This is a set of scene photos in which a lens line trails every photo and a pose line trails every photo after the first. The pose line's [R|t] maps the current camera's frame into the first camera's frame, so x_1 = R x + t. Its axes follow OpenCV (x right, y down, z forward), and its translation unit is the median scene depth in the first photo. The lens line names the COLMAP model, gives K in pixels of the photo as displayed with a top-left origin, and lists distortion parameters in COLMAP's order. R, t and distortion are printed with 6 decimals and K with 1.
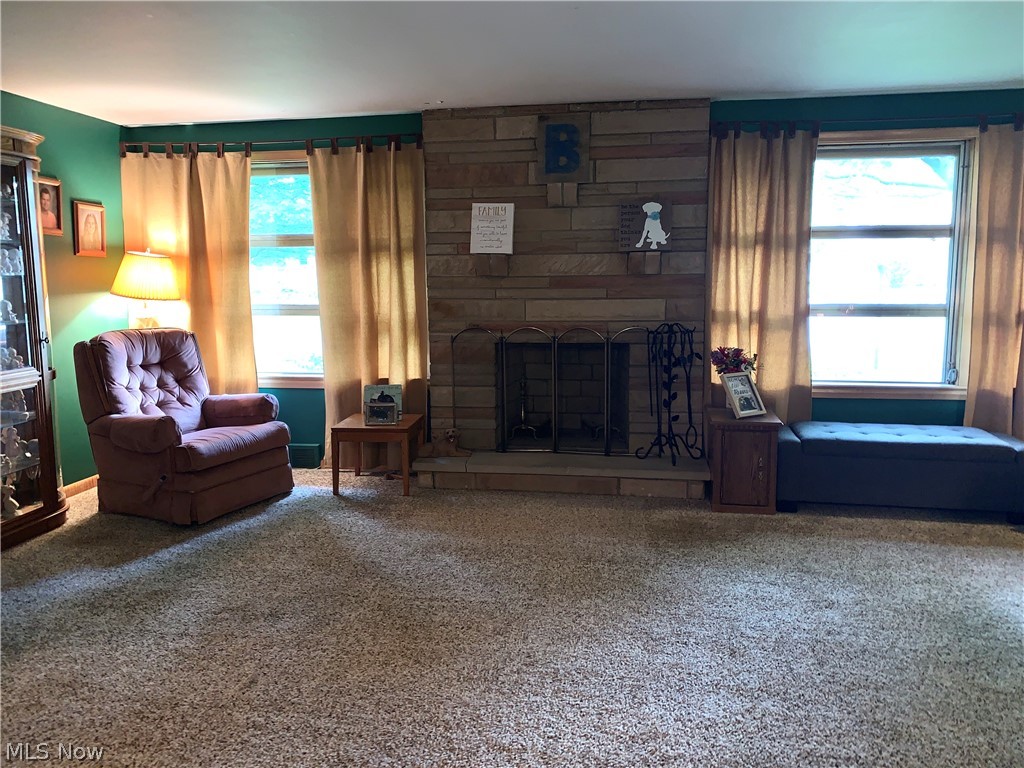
lens RADIAL K [[782.2, 0, 508.3], [0, 782.2, 379.3], [0, 0, 1]] dist [0.026779, -0.005752]
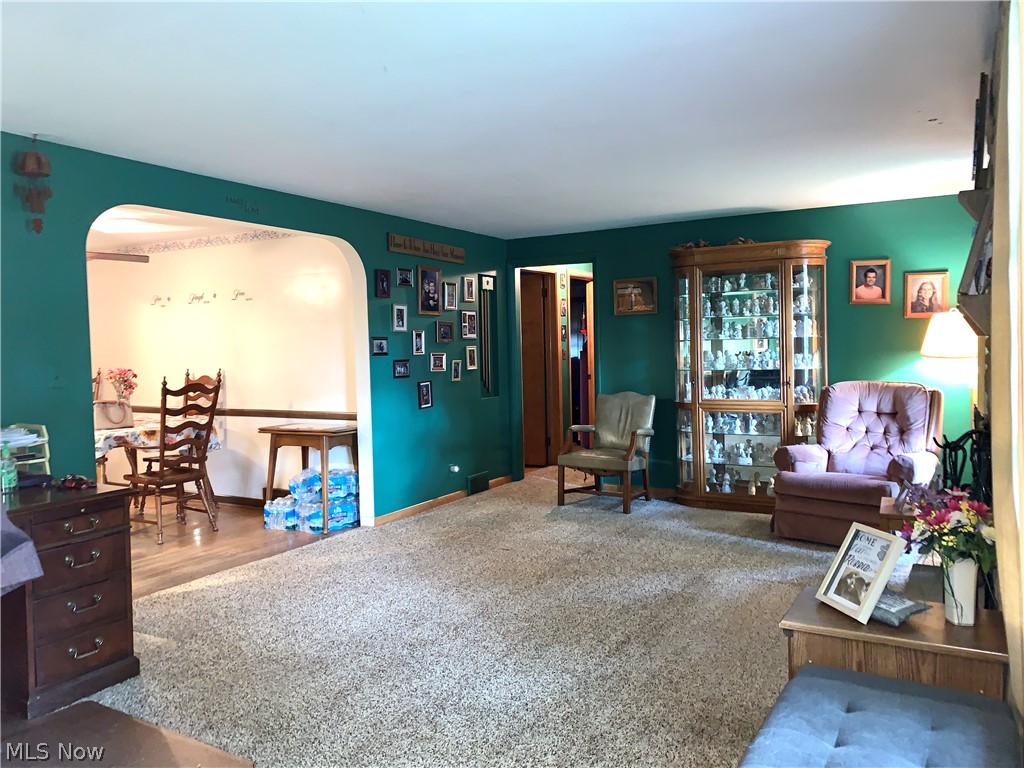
lens RADIAL K [[782.2, 0, 508.3], [0, 782.2, 379.3], [0, 0, 1]] dist [0.026779, -0.005752]
pose [[-0.350092, 0.052728, -0.935230, 0.808336], [-0.103937, 0.990063, 0.094727, -0.120579], [0.930931, 0.130368, -0.341132, 0.889404]]
